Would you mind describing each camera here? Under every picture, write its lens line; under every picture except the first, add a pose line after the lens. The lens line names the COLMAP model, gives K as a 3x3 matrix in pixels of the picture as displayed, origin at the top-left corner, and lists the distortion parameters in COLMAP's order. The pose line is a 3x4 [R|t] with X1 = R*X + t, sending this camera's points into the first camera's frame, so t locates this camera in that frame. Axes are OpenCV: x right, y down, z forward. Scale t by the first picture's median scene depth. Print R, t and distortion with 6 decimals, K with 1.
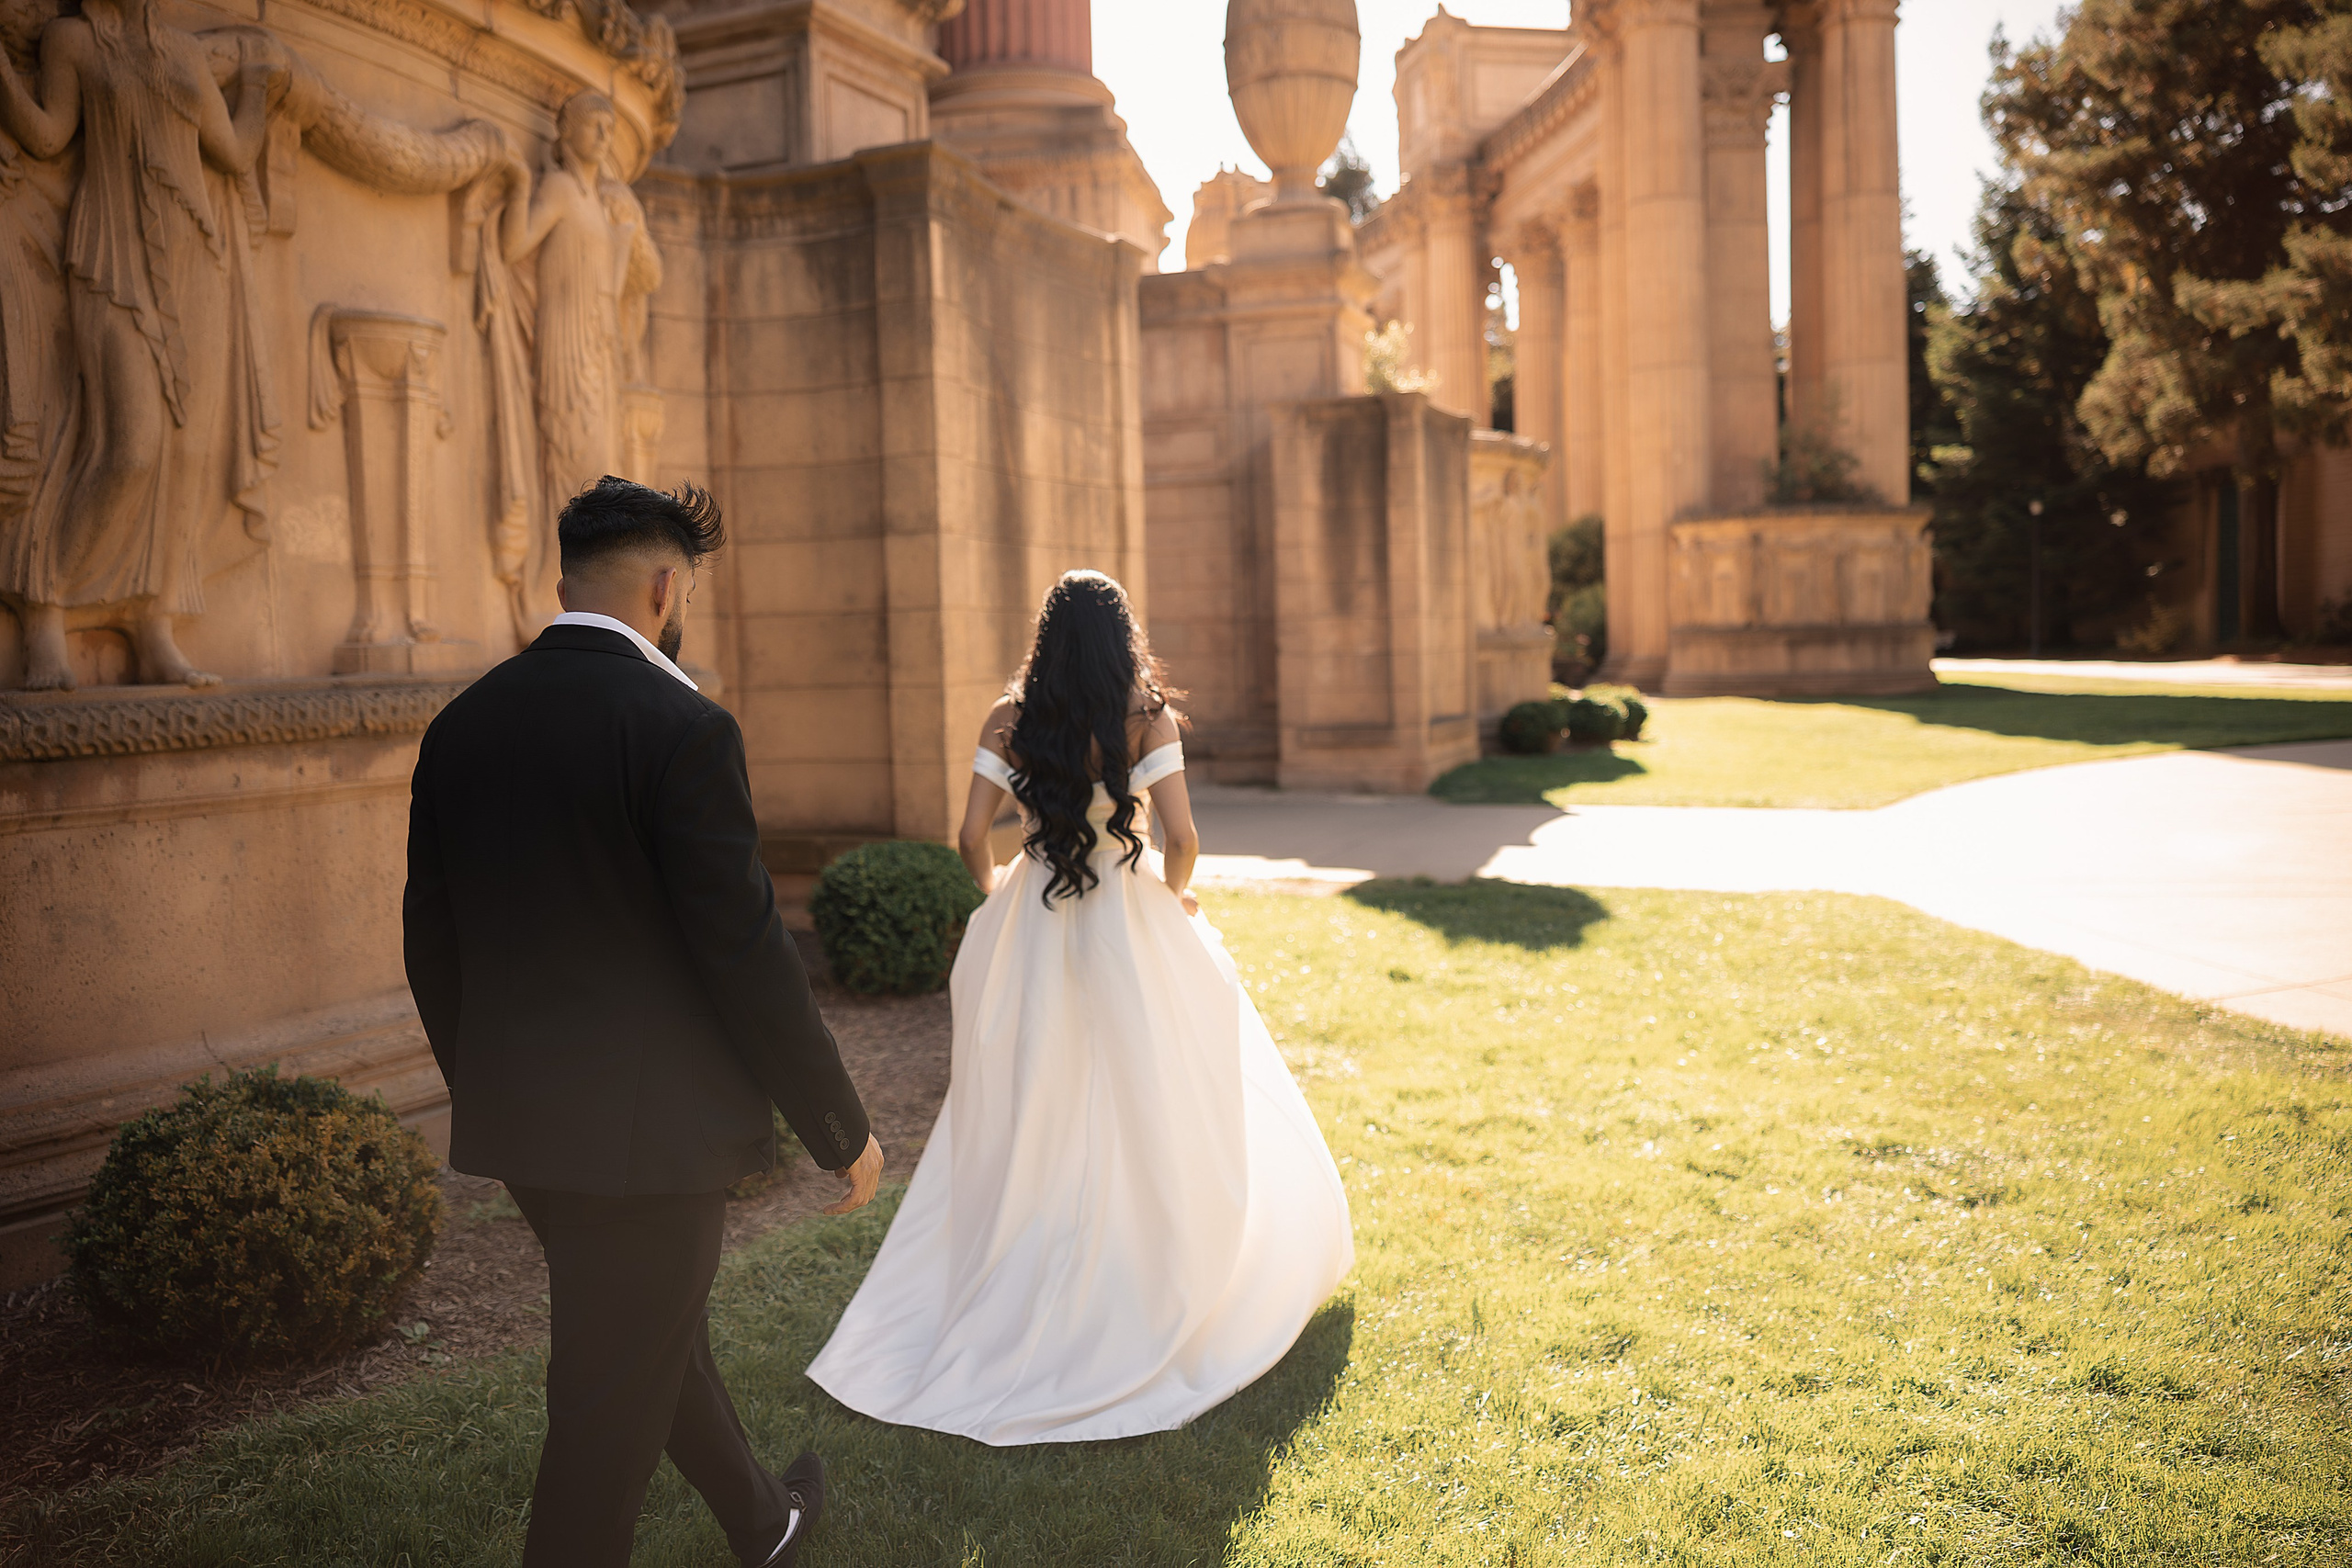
lens RADIAL K [[1832.0, 0, 1176.0], [0, 1832.0, 784.0], [0, 0, 1]] dist [-0.136280, 0.126038]
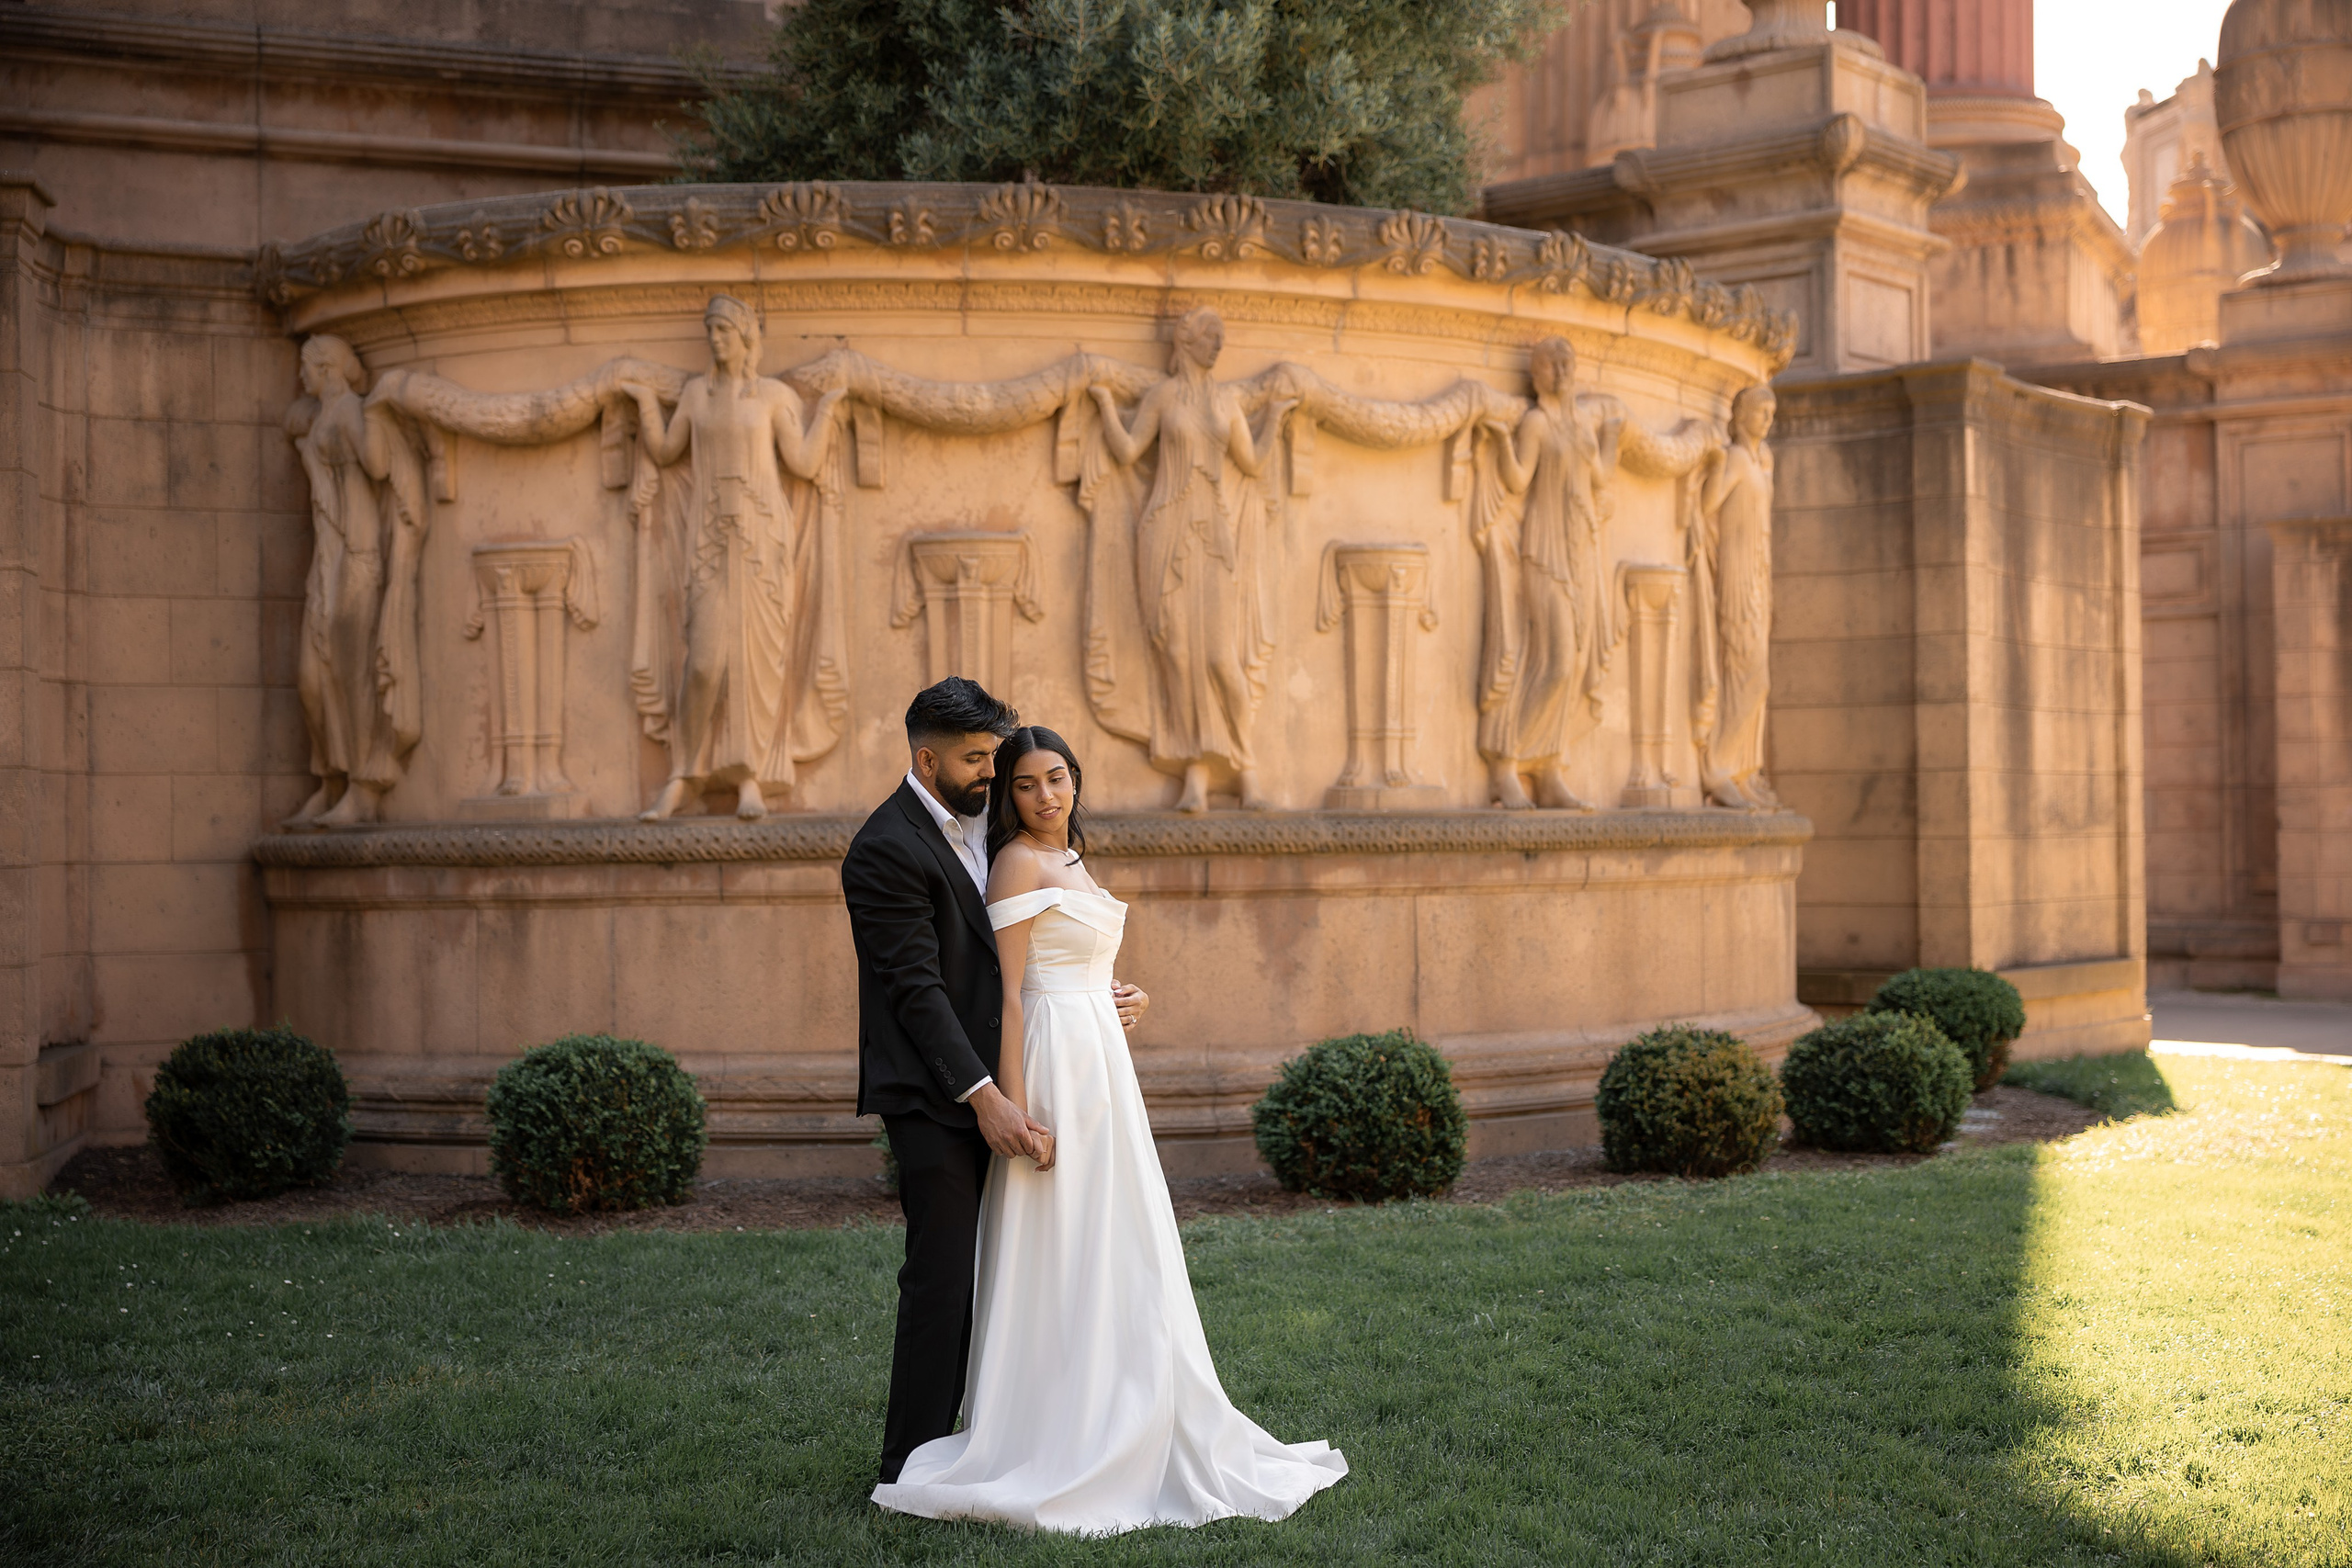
lens RADIAL K [[3079.1, 0, 1176.0], [0, 3079.1, 784.0], [0, 0, 1]] dist [0.042421, 0.103530]
pose [[0.961013, 0.012135, -0.276236, -0.071412], [-0.036872, 0.995738, -0.084534, 0.090806], [0.274033, 0.091424, 0.957365, -0.945334]]
